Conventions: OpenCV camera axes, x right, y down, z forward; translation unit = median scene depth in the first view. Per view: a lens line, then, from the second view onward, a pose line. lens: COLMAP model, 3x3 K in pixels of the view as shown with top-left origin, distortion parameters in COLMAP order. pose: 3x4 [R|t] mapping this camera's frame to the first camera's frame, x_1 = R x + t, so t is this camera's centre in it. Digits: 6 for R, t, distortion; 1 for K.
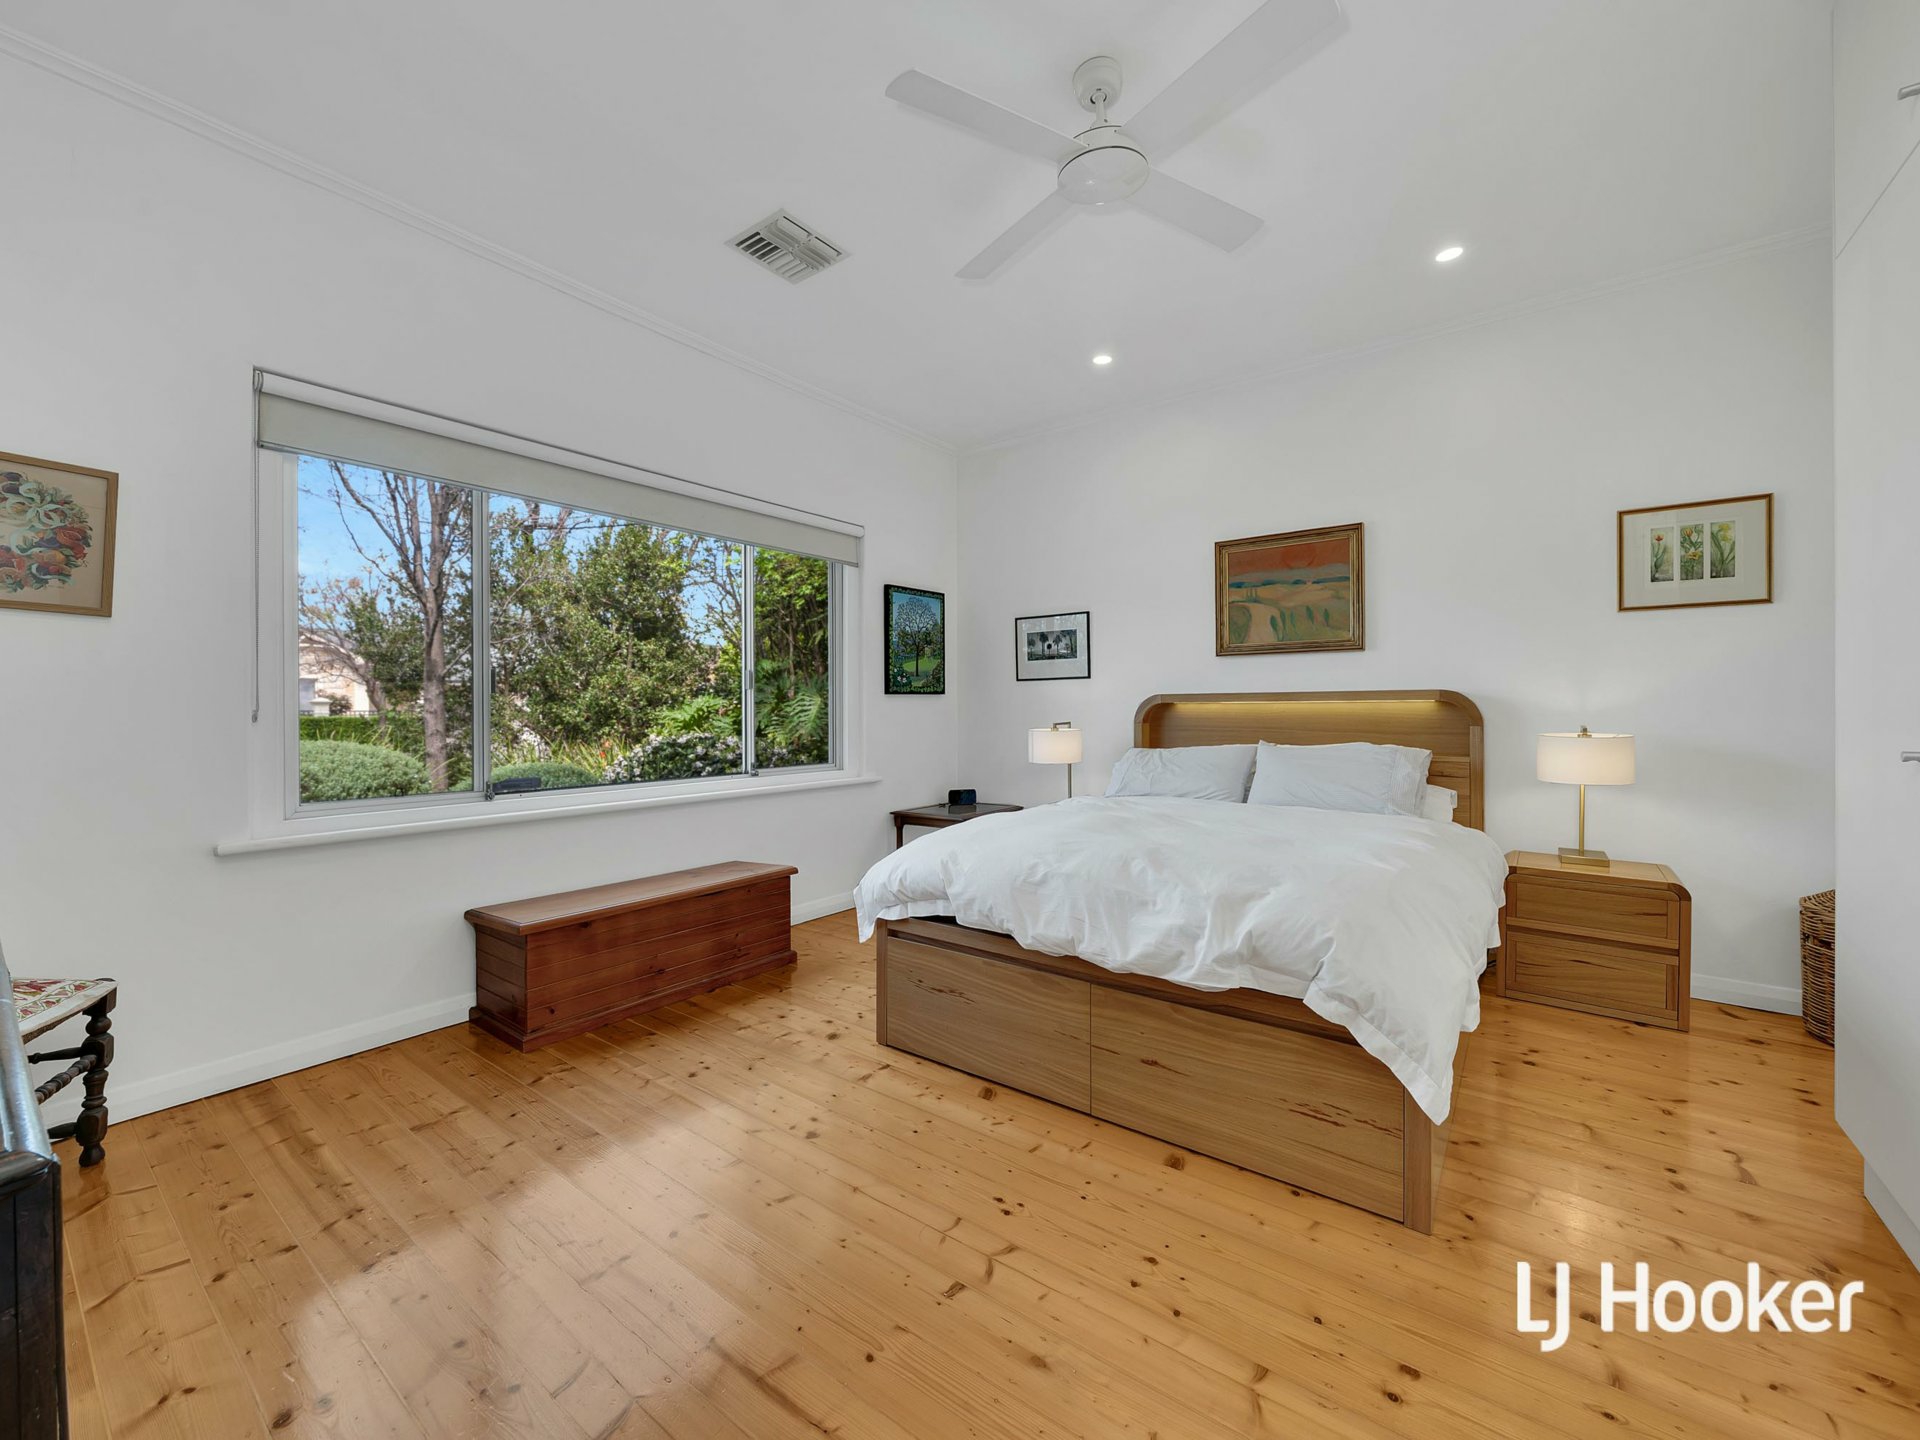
lens RADIAL K [[758.5, 0, 952.8], [0, 758.5, 710.9], [0, 0, 1]] dist [-0.005734, -0.000165]
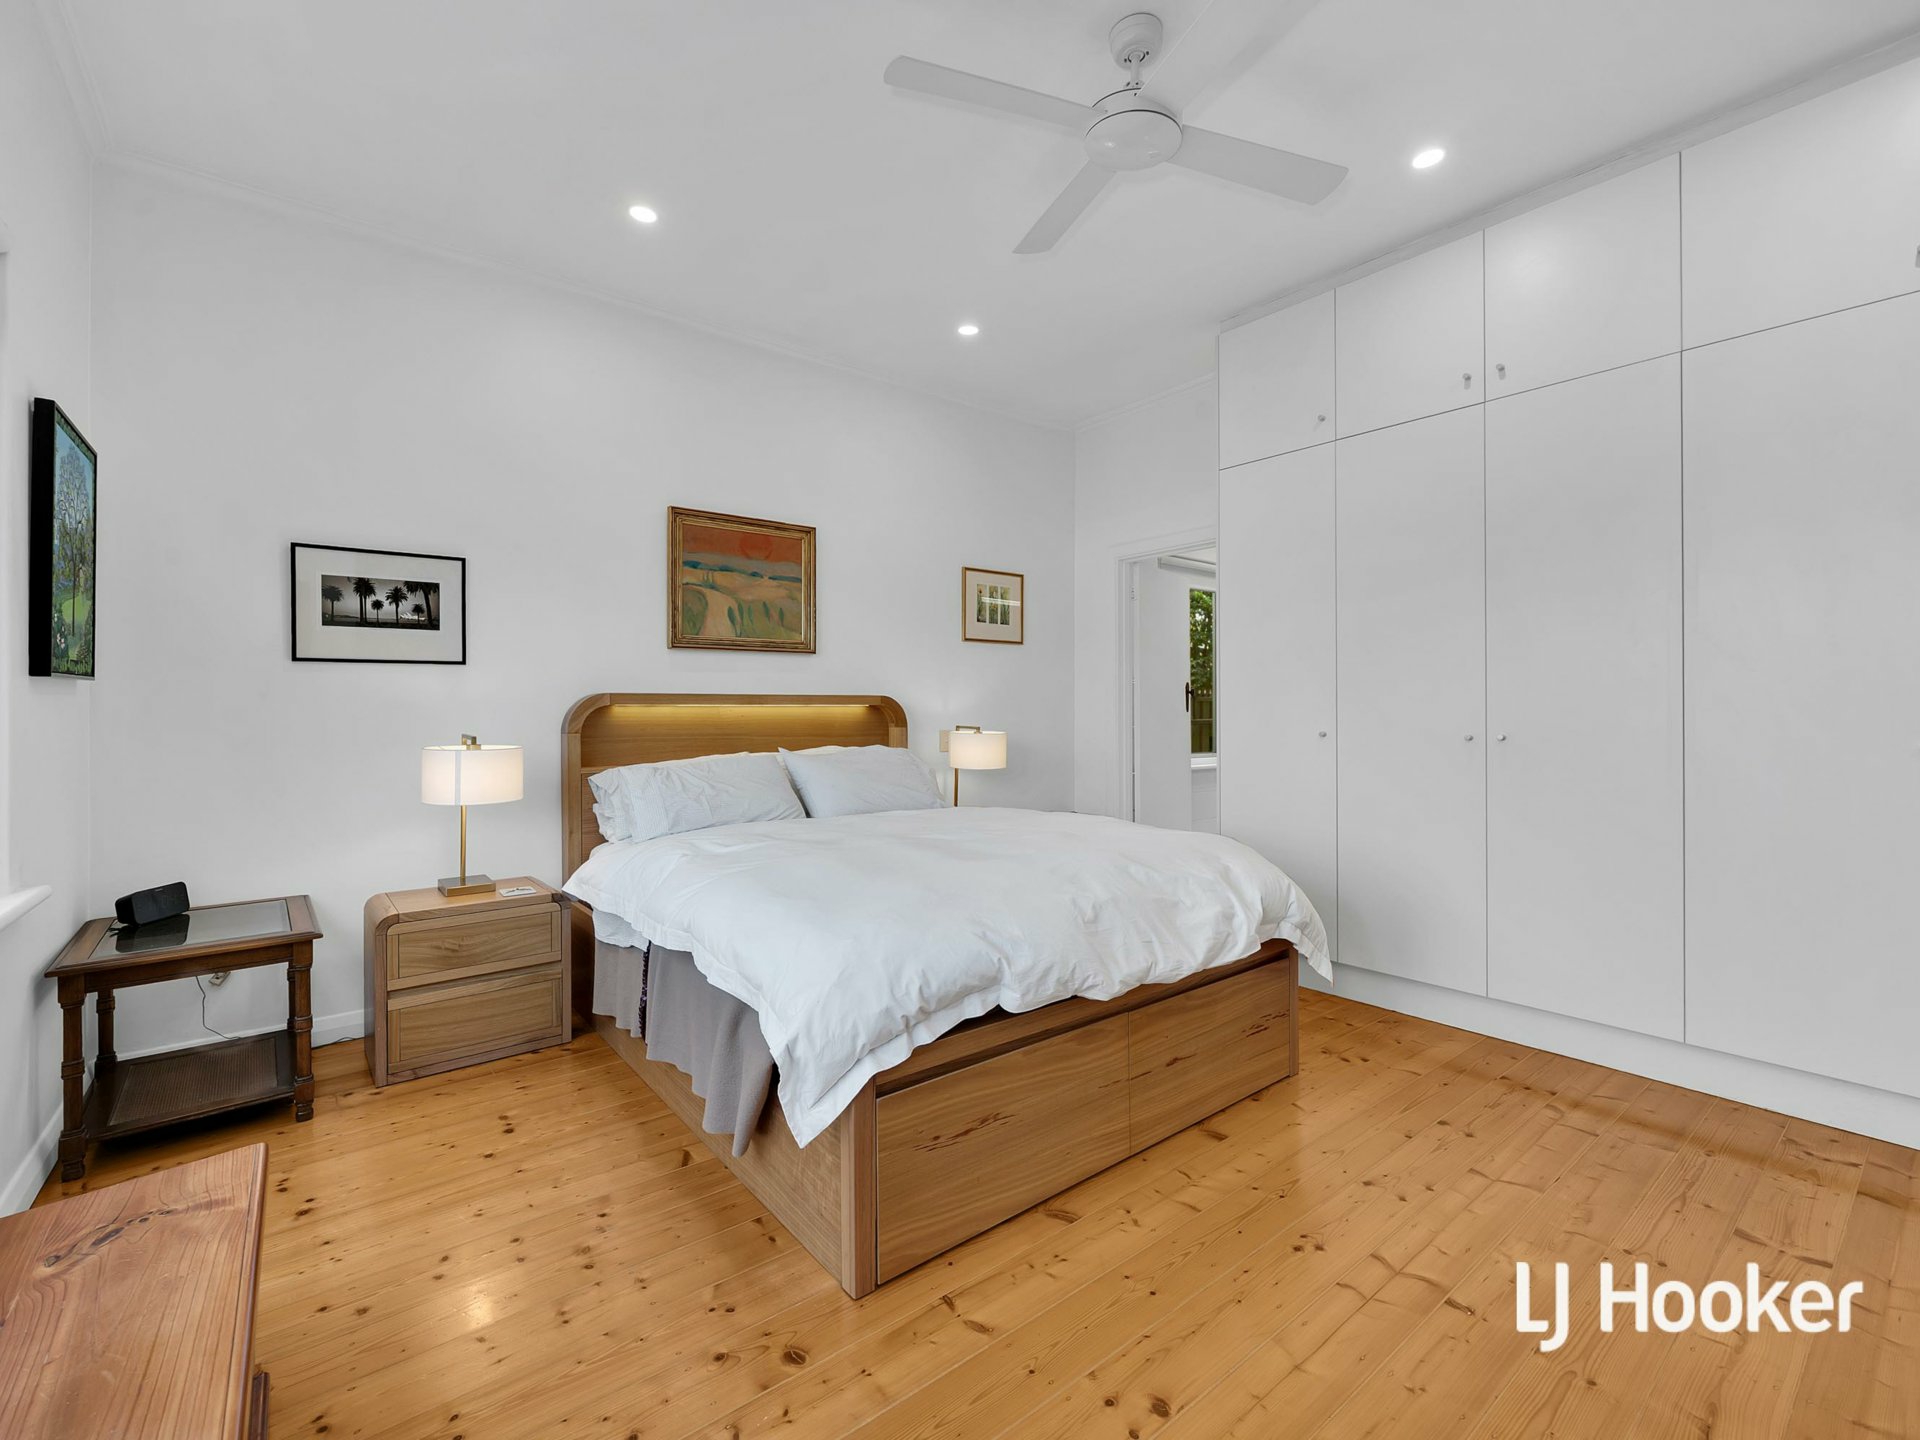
lens RADIAL K [[834.8, 0, 956.7], [0, 834.8, 716.9], [0, 0, 1]] dist [-0.004622, 0.001383]
pose [[0.254334, -0.002213, 0.967114, -0.455323], [0.006149, 0.999981, 0.000671, 0.002103], [-0.967097, 0.005777, 0.254343, 0.513610]]
